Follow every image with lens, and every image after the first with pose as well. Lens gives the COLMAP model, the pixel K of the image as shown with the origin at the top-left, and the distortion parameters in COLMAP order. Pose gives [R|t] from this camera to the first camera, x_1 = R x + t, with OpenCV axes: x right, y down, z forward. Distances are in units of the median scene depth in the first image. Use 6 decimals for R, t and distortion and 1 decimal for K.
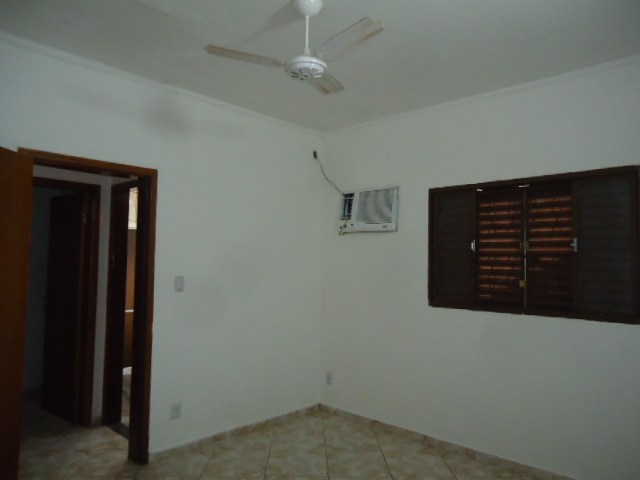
lens RADIAL K [[466.5, 0, 320.0], [0, 466.5, 240.0], [0, 0, 1]] dist [-0.007515, 0.002650]
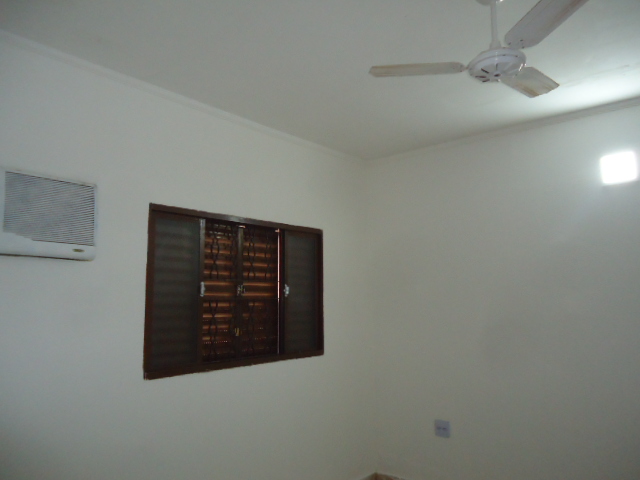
lens RADIAL K [[466.5, 0, 320.0], [0, 466.5, 240.0], [0, 0, 1]] dist [-0.007515, 0.002650]
pose [[-0.056559, 0.114061, 0.991862, -0.495481], [-0.037706, 0.992500, -0.116284, 0.014487], [-0.997687, -0.043976, -0.051834, 0.870054]]
